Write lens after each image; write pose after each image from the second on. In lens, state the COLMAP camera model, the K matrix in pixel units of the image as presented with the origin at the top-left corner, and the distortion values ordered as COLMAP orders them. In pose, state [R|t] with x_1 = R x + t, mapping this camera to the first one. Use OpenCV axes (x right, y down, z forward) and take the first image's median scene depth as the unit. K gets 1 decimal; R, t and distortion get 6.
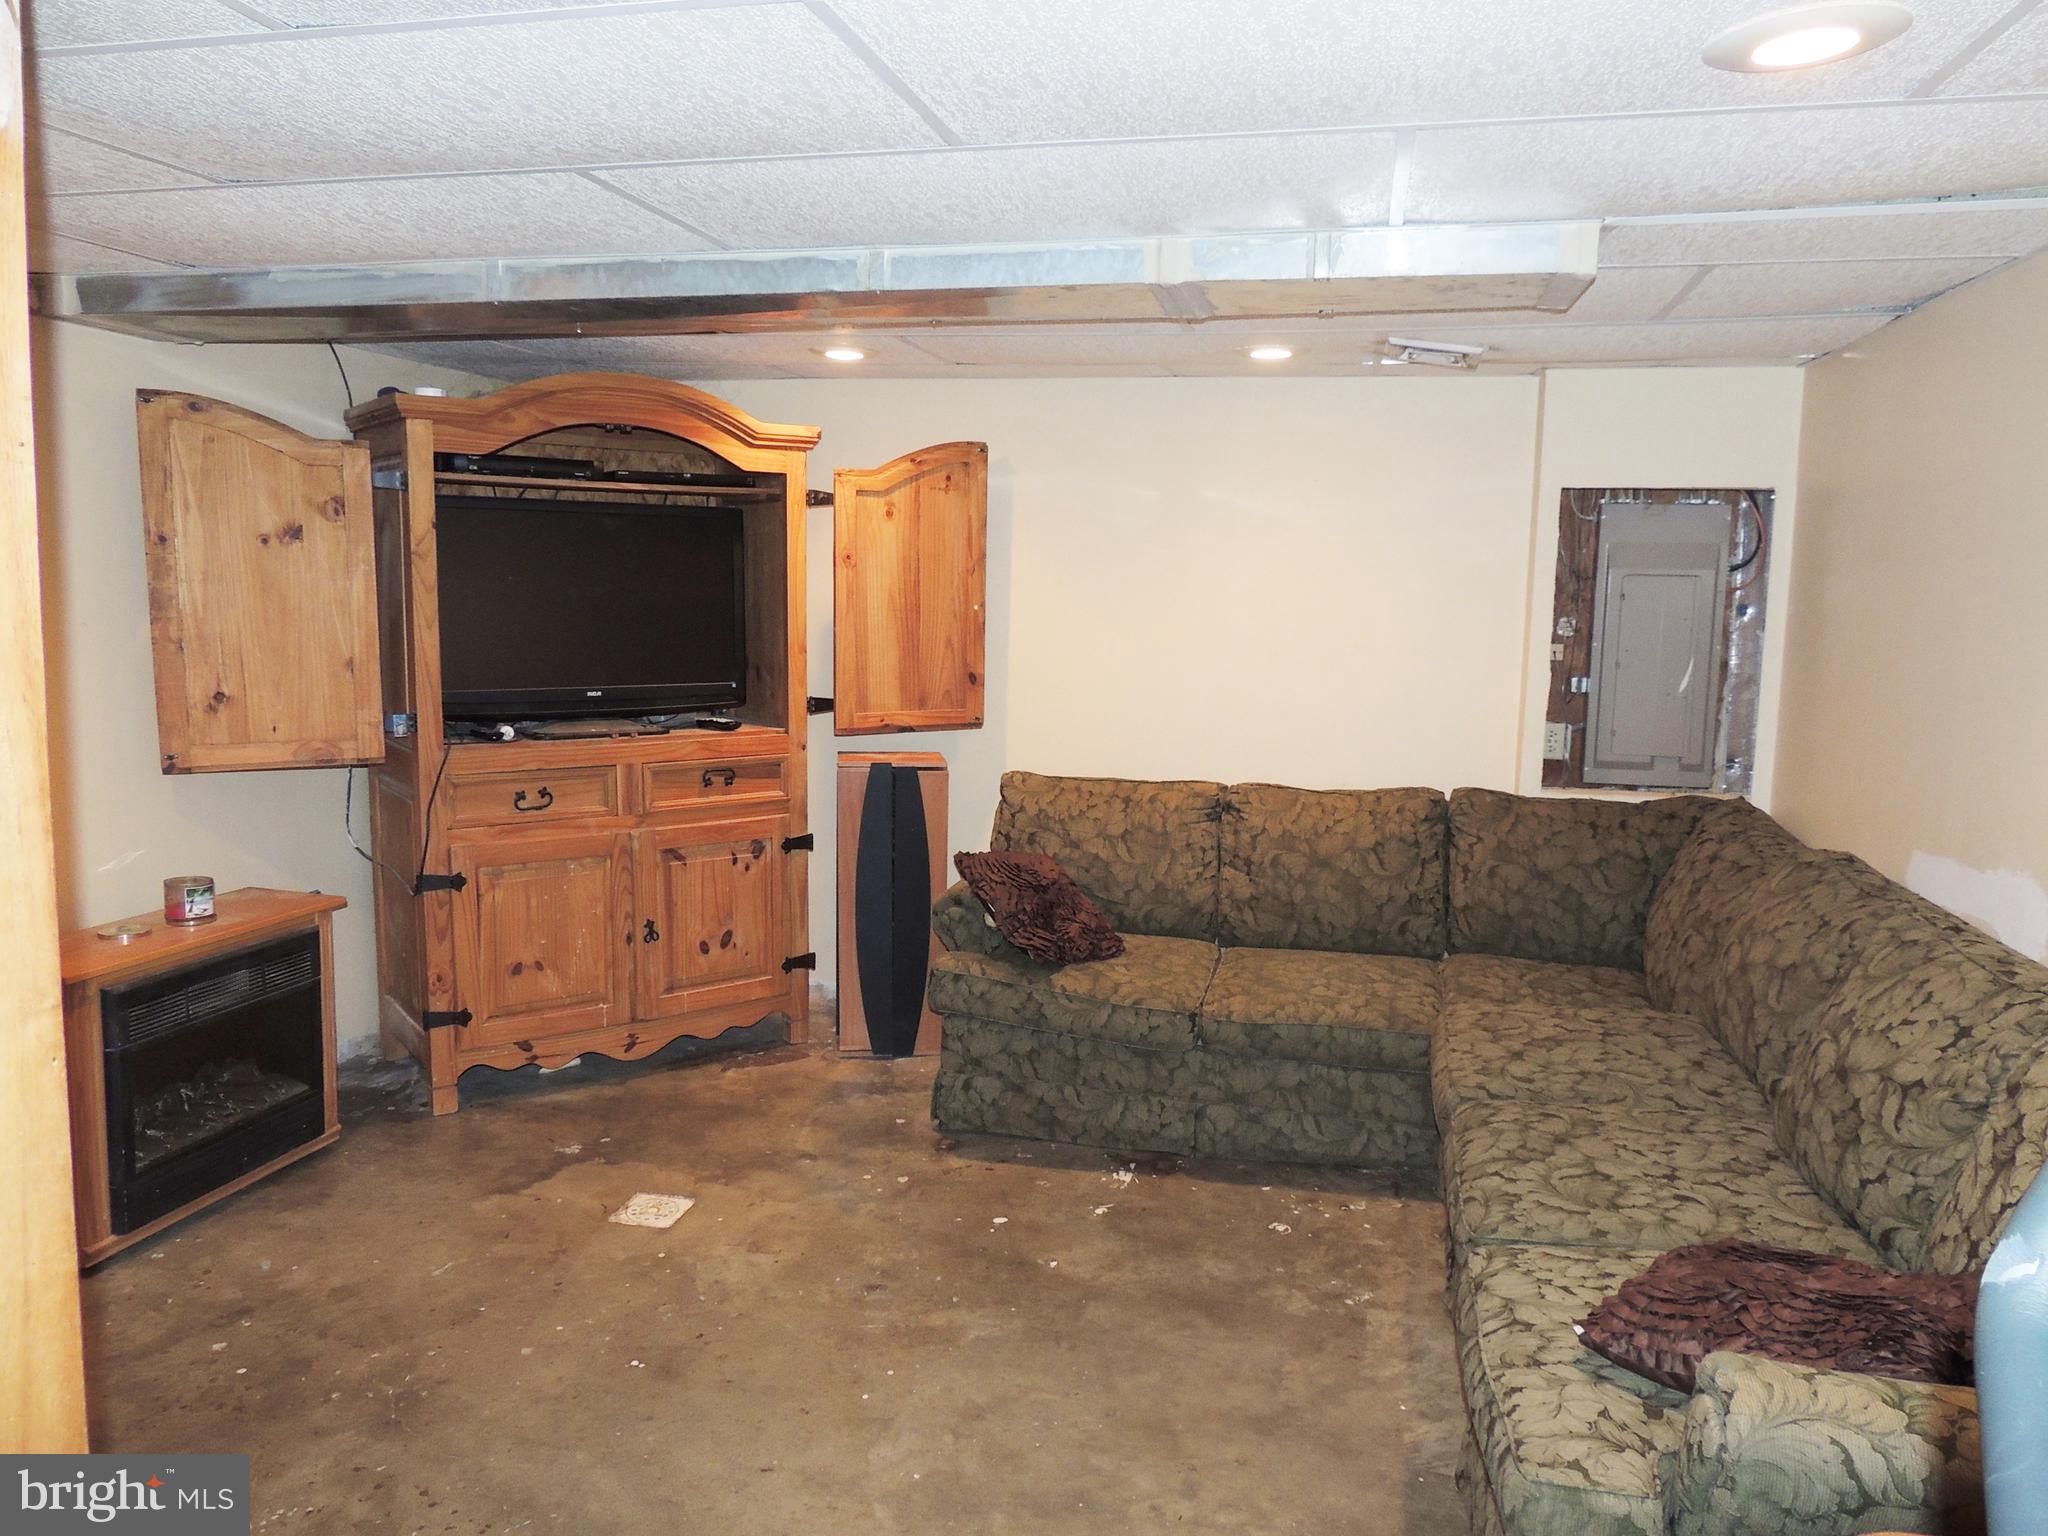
lens RADIAL K [[1462.7, 0, 1035.1], [0, 1462.7, 769.3], [0, 0, 1]] dist [-0.024307, 0.003752]
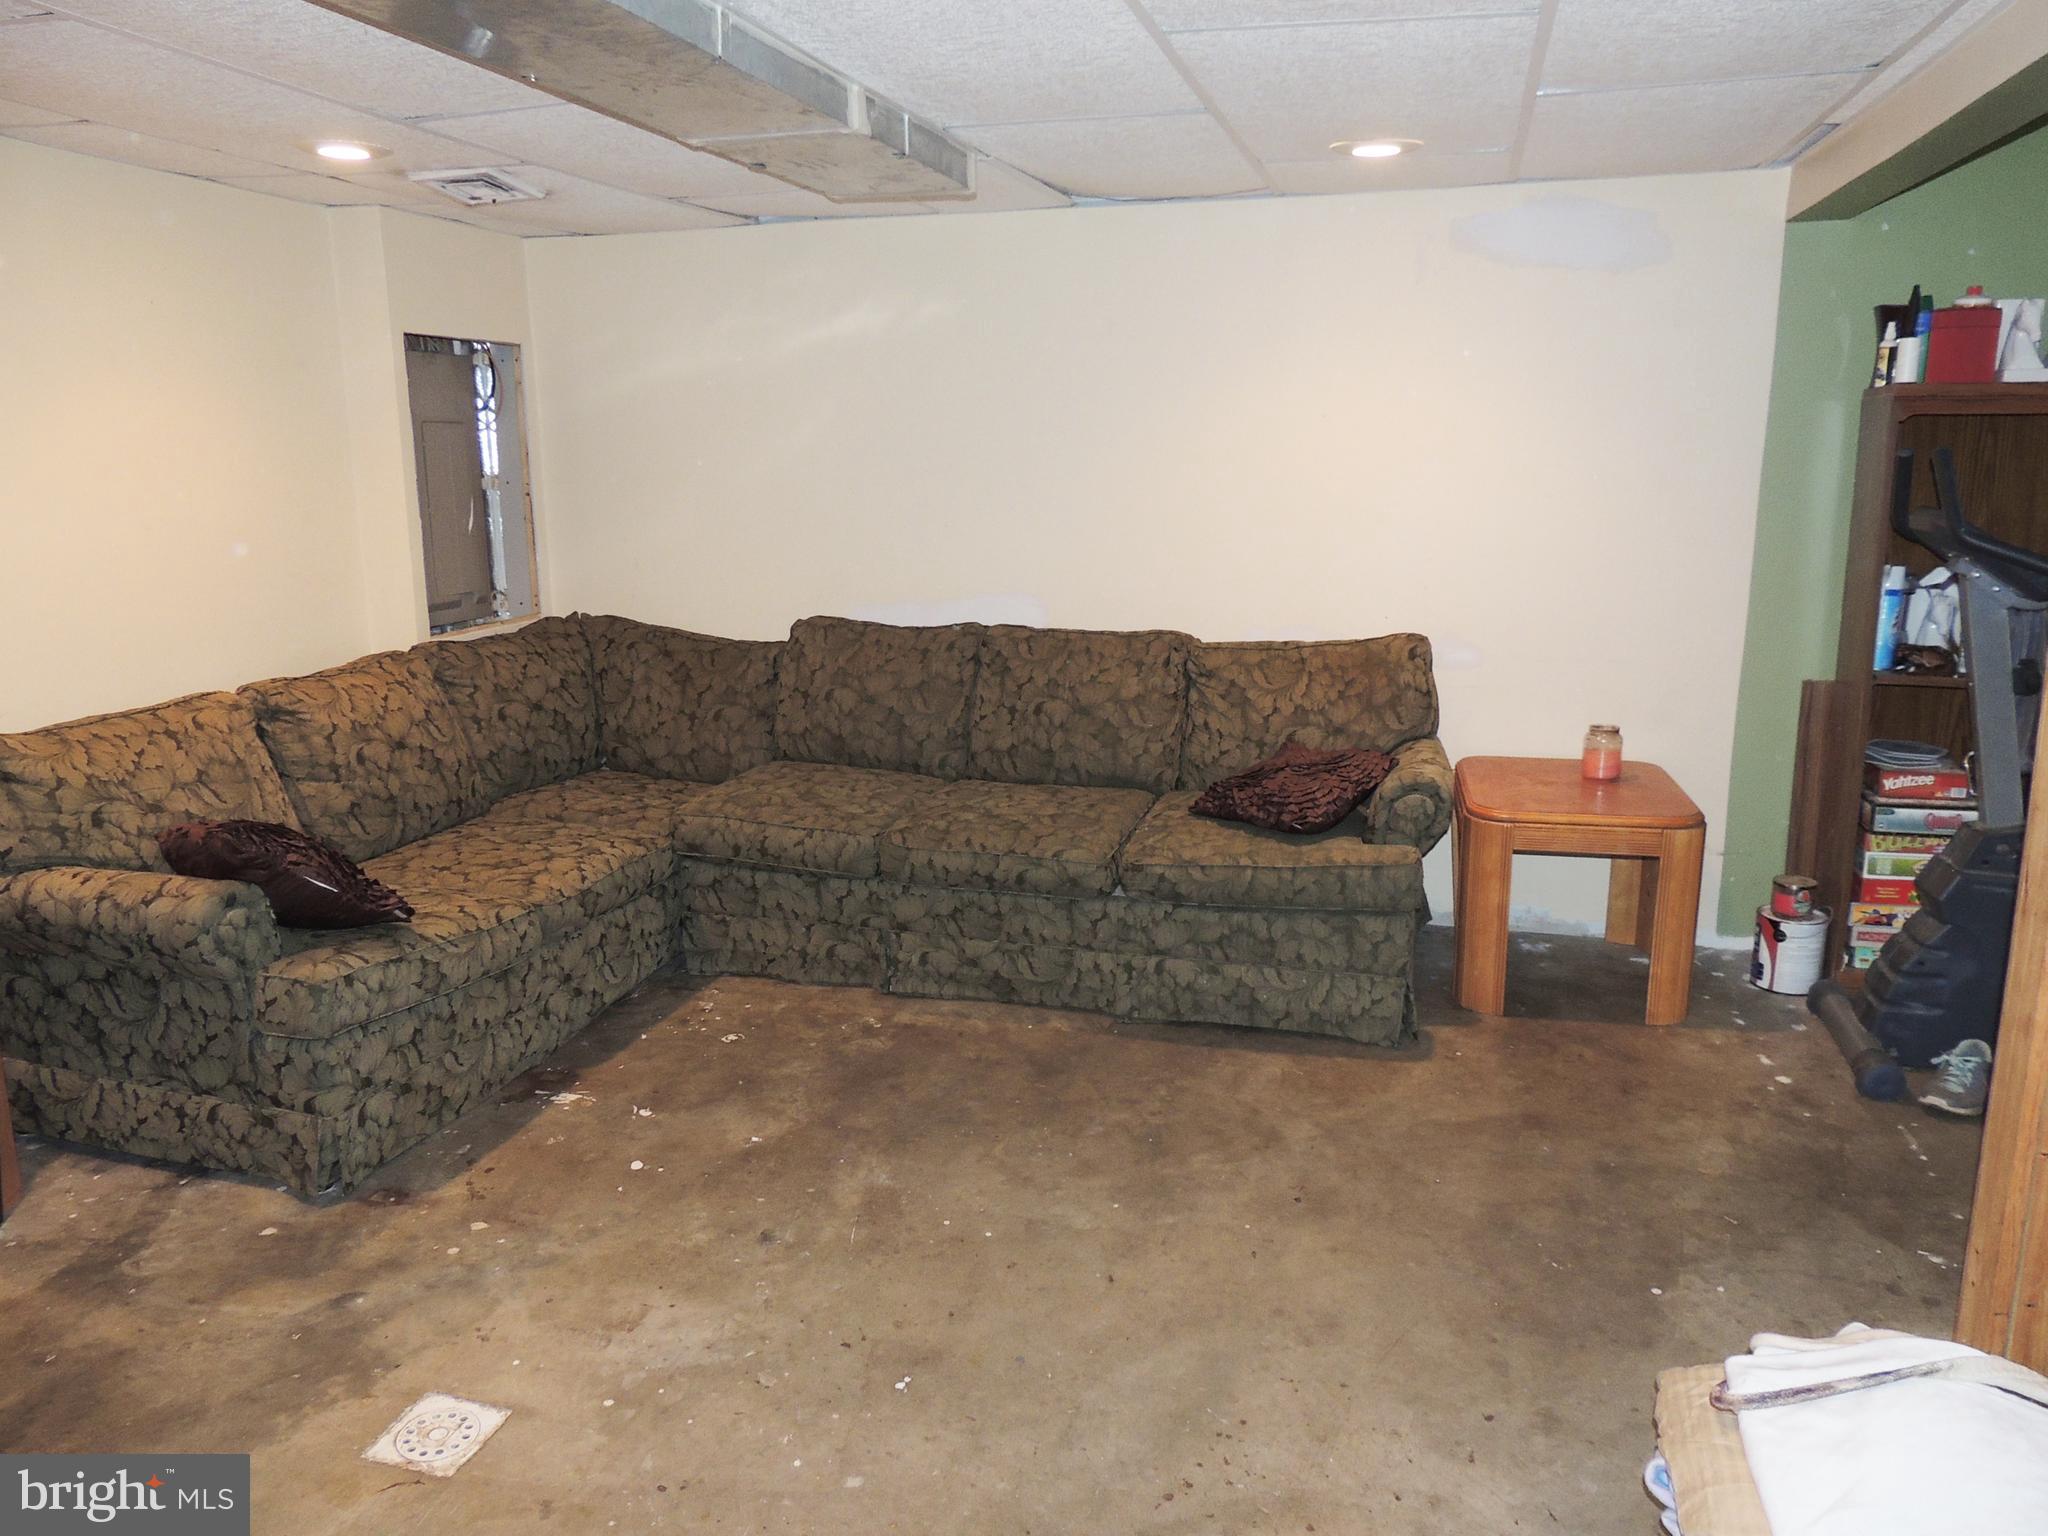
lens RADIAL K [[1462.7, 0, 1035.1], [0, 1462.7, 769.3], [0, 0, 1]] dist [-0.024307, 0.003752]
pose [[0.038309, -0.228160, 0.972870, -0.733552], [0.135437, 0.965786, 0.221166, -0.074047], [-0.990045, 0.123290, 0.067900, 0.608879]]
